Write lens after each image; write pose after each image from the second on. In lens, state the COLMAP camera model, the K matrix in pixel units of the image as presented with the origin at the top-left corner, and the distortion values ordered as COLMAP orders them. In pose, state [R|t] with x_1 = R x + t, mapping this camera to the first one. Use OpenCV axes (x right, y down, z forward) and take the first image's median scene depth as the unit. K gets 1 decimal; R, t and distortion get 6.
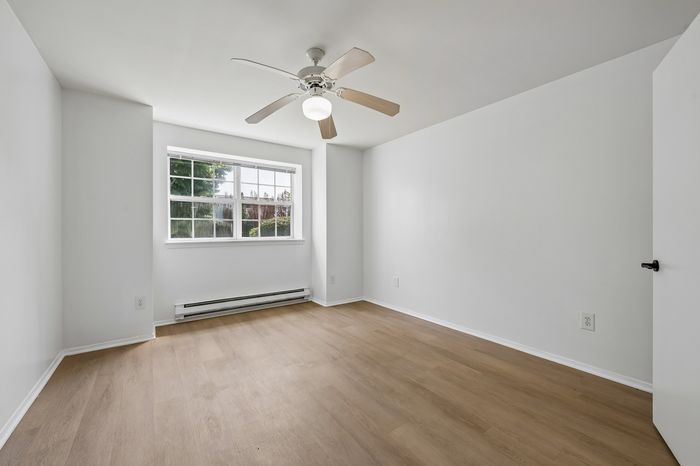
lens RADIAL K [[279.9, 0, 350.8], [0, 279.9, 230.2], [0, 0, 1]] dist [0.001234, 0.000252]
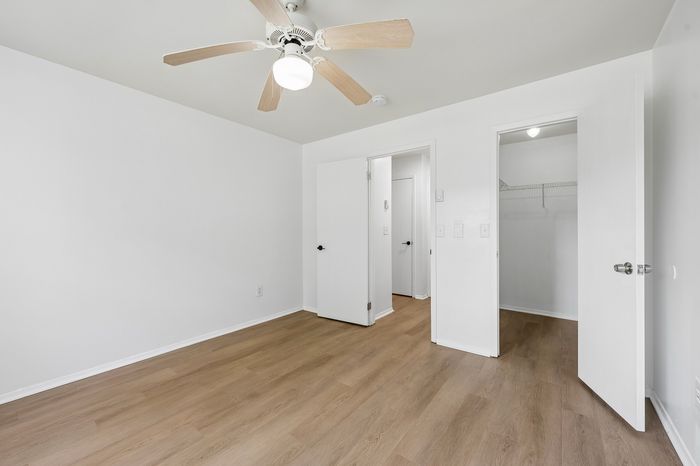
lens RADIAL K [[279.9, 0, 348.1], [0, 279.9, 232.7], [0, 0, 1]] dist [0.001234, 0.000252]
pose [[-0.290305, -0.005238, 0.956920, -0.481643], [0.004420, 0.999967, 0.006814, -0.003834], [-0.956924, 0.006208, -0.290273, 0.599431]]
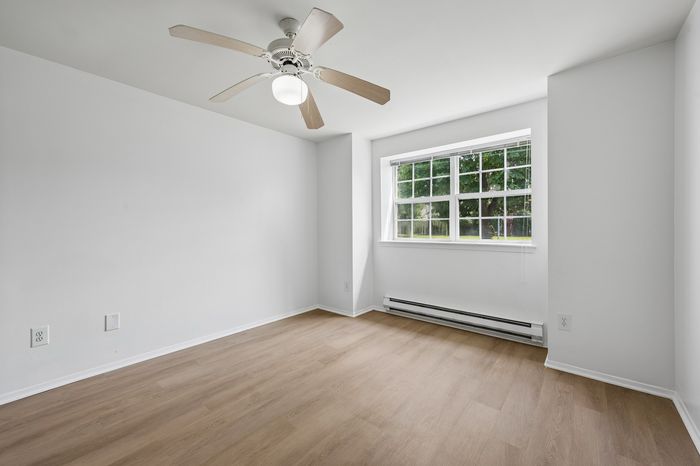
lens RADIAL K [[279.9, 0, 339.6], [0, 279.9, 226.7], [0, 0, 1]] dist [0.001234, 0.000252]
pose [[0.235297, -0.010041, -0.971872, 0.410696], [0.001820, 0.999949, -0.009890, -0.003123], [0.971922, 0.000558, 0.235304, 0.523449]]
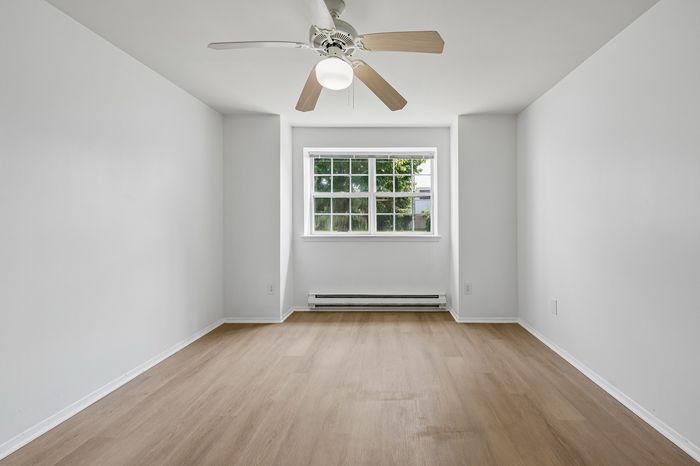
lens RADIAL K [[300.3, 0, 382.3], [0, 300.3, 217.3], [0, 0, 1]] dist [0.000953, 0.000380]
pose [[0.809052, -0.011244, -0.587629, 0.267156], [-0.000859, 0.999793, -0.020313, -0.004094], [0.587736, 0.016939, 0.808876, 0.214469]]
